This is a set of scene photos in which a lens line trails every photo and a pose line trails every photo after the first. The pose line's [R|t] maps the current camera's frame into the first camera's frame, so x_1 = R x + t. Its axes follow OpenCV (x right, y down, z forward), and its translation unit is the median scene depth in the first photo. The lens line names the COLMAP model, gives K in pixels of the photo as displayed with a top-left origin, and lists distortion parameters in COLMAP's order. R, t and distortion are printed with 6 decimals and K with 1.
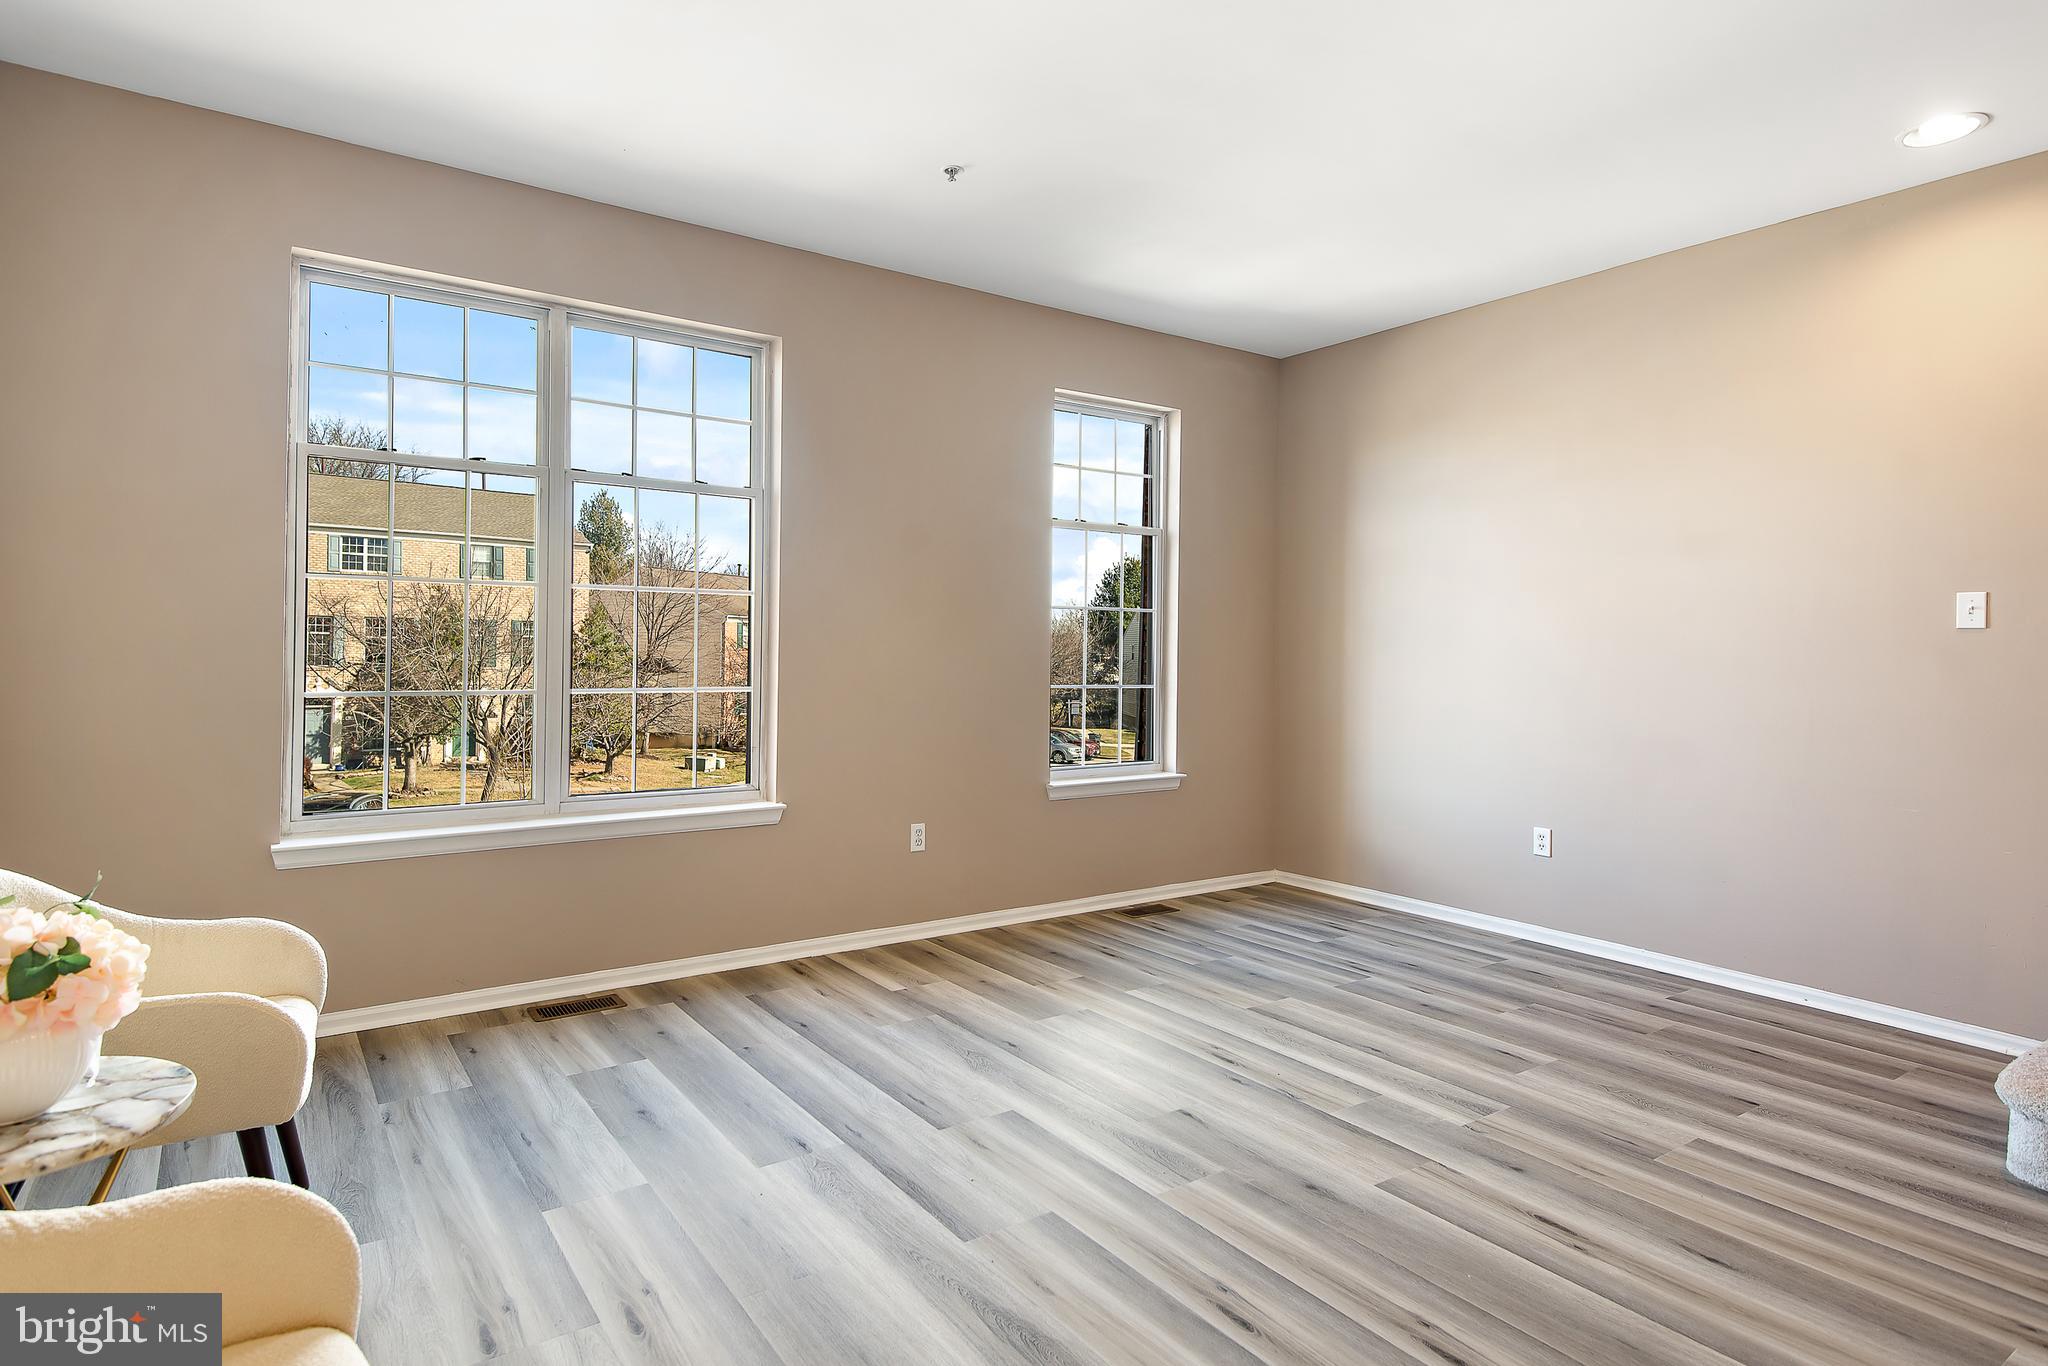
lens RADIAL K [[1077.3, 0, 919.4], [0, 1077.3, 640.4], [0, 0, 1]] dist [0.007117, -0.001555]
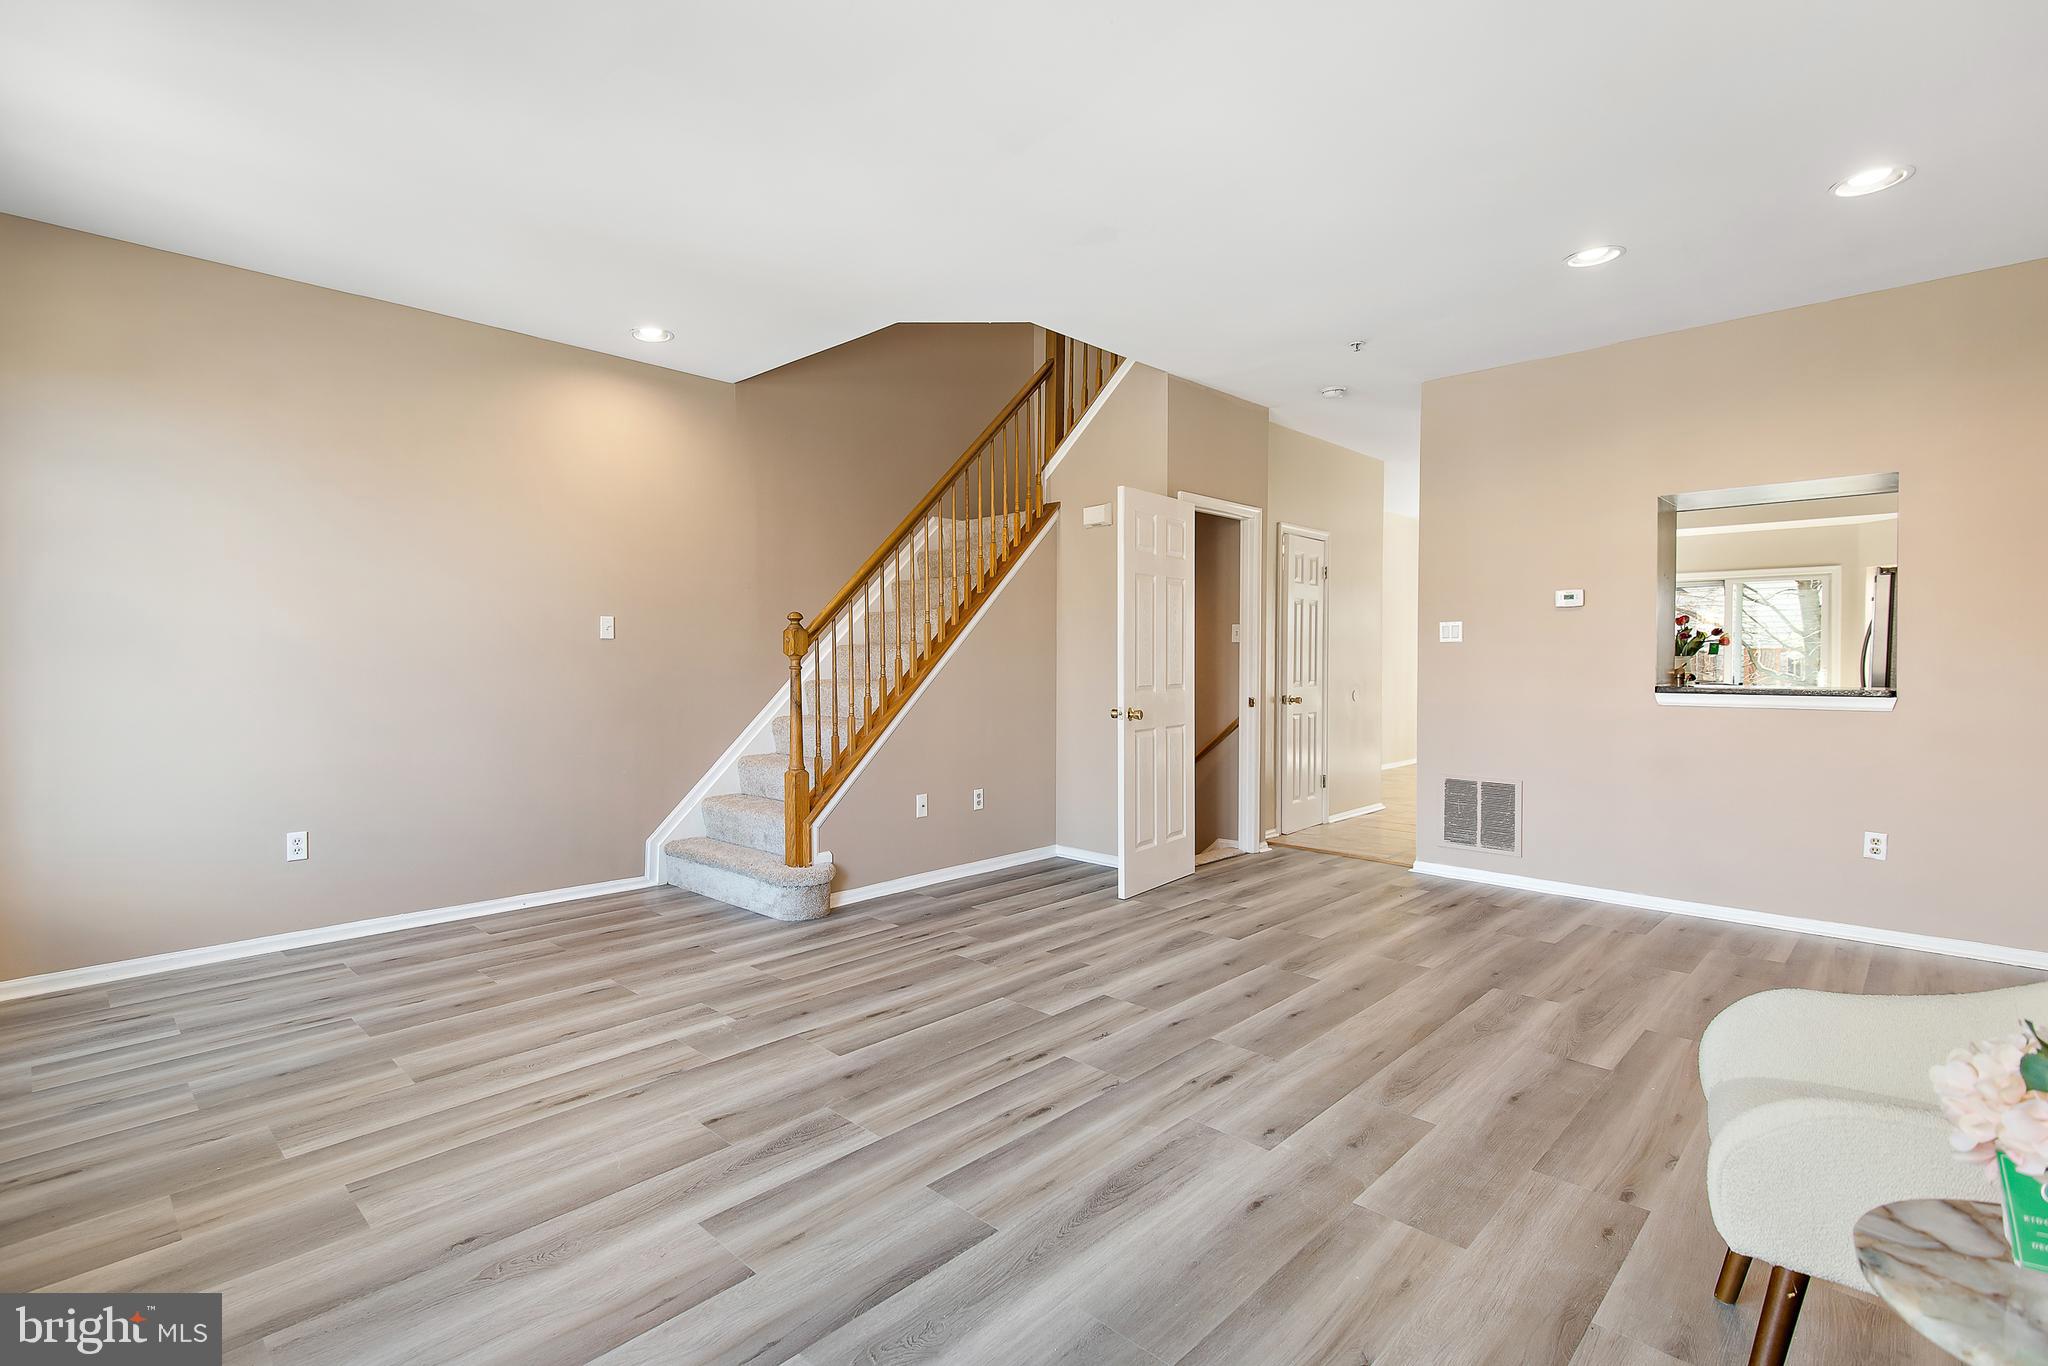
lens RADIAL K [[939.5, 0, 959.3], [0, 939.5, 665.5], [0, 0, 1]] dist [0.032274, -0.018283]
pose [[-0.207390, -0.018339, 0.978086, -0.557360], [-0.011130, 0.999804, 0.016386, -0.000038], [-0.978195, -0.007488, -0.207553, 0.824324]]
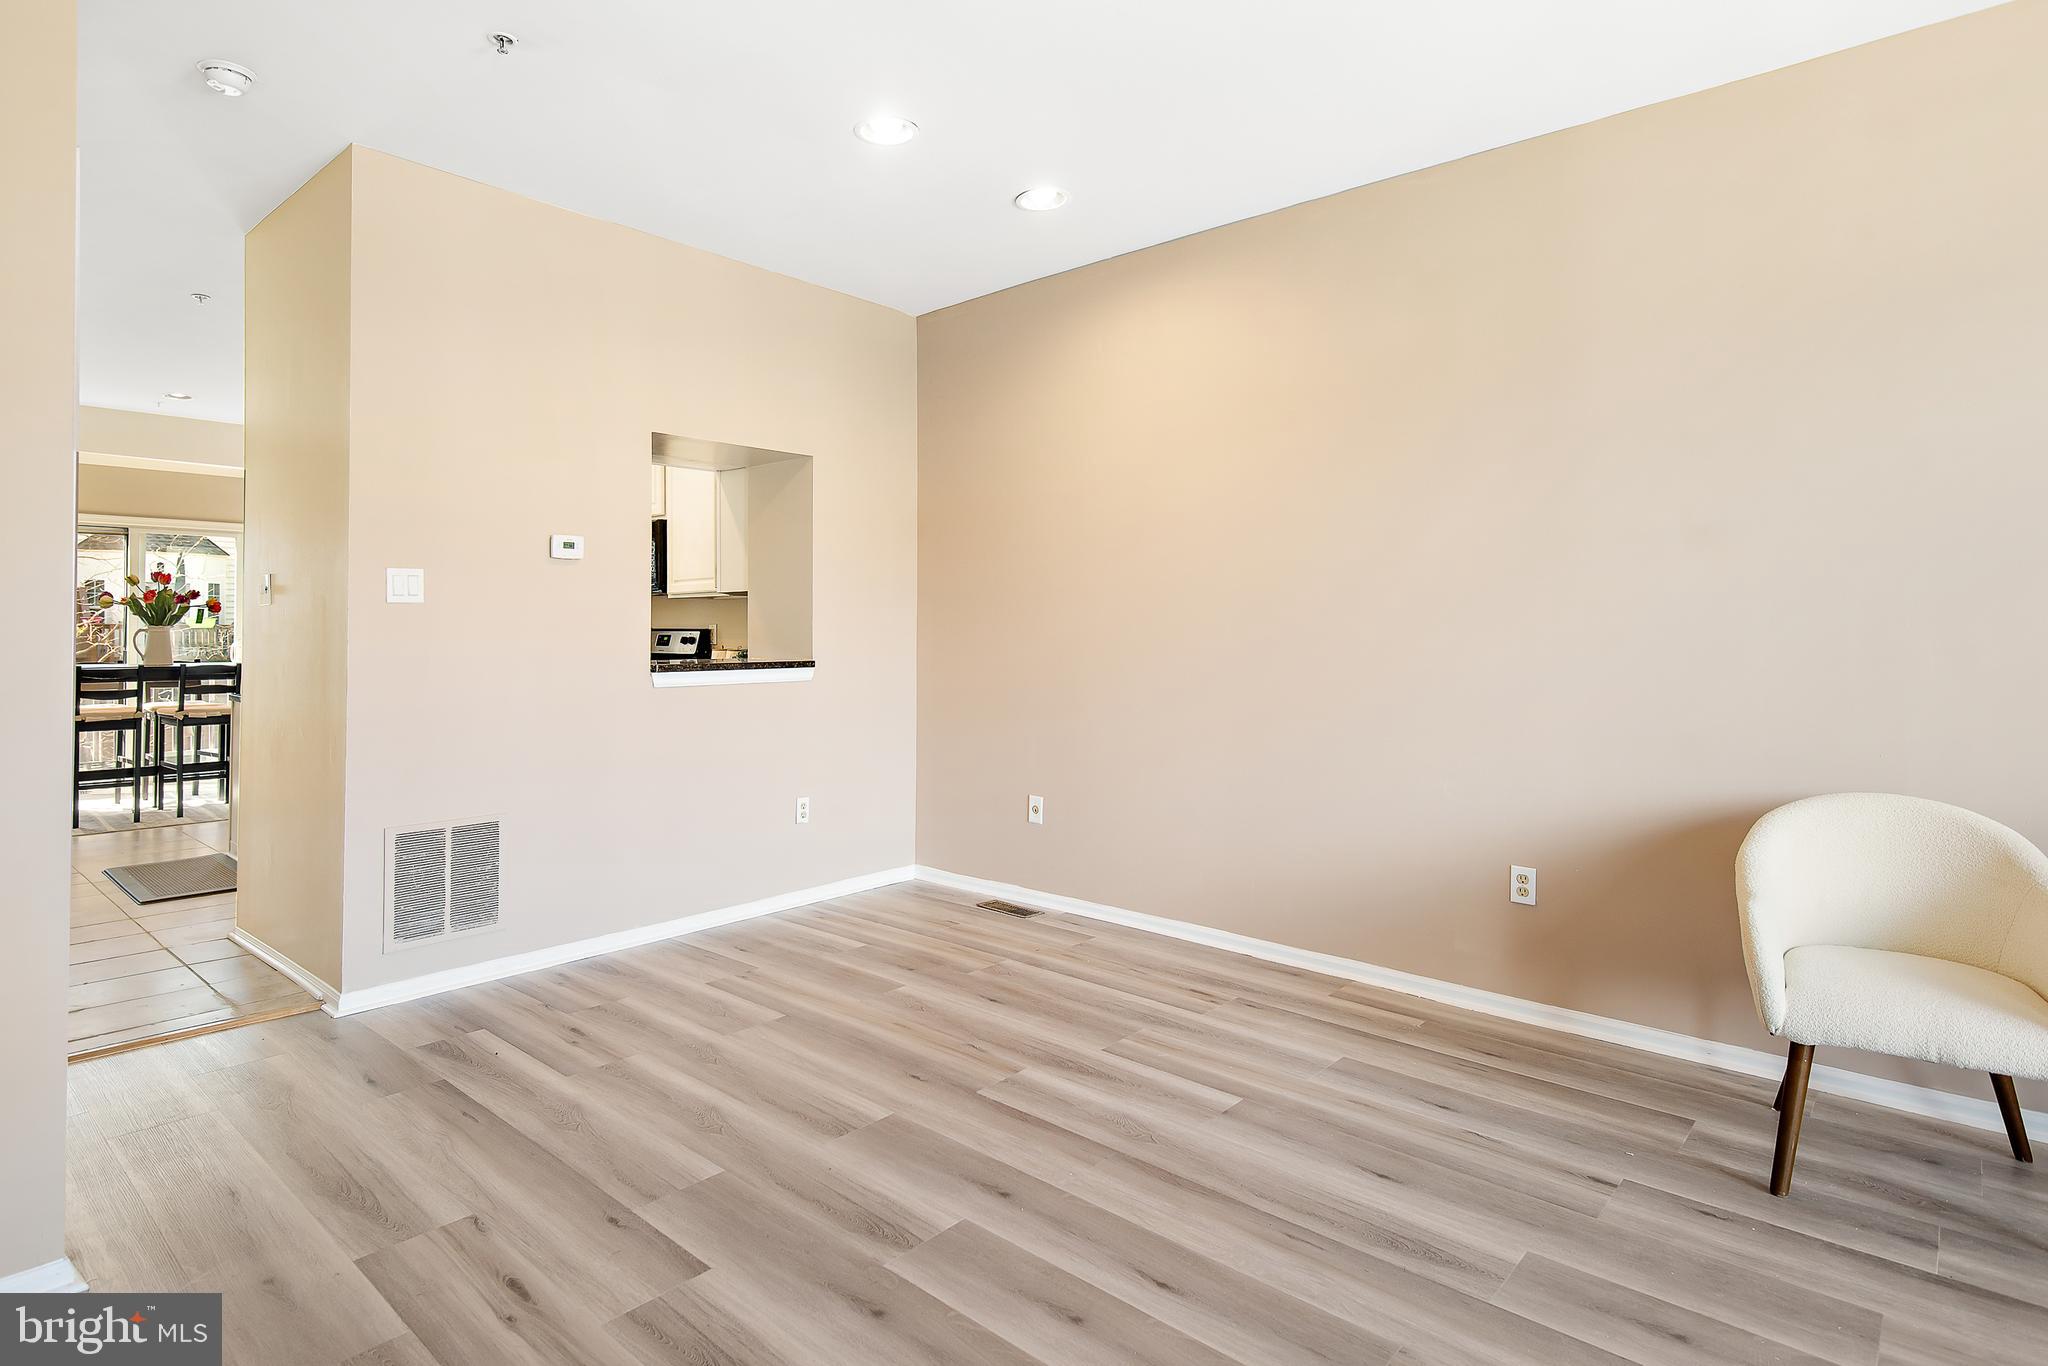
lens RADIAL K [[1076.0, 0, 914.7], [0, 1076.0, 608.1], [0, 0, 1]] dist [0.003637, -0.000974]
pose [[-0.975260, -0.015203, -0.220537, 0.605629], [-0.008916, 0.999526, -0.029472, 0.010516], [0.220880, -0.026777, -0.974933, 0.853410]]
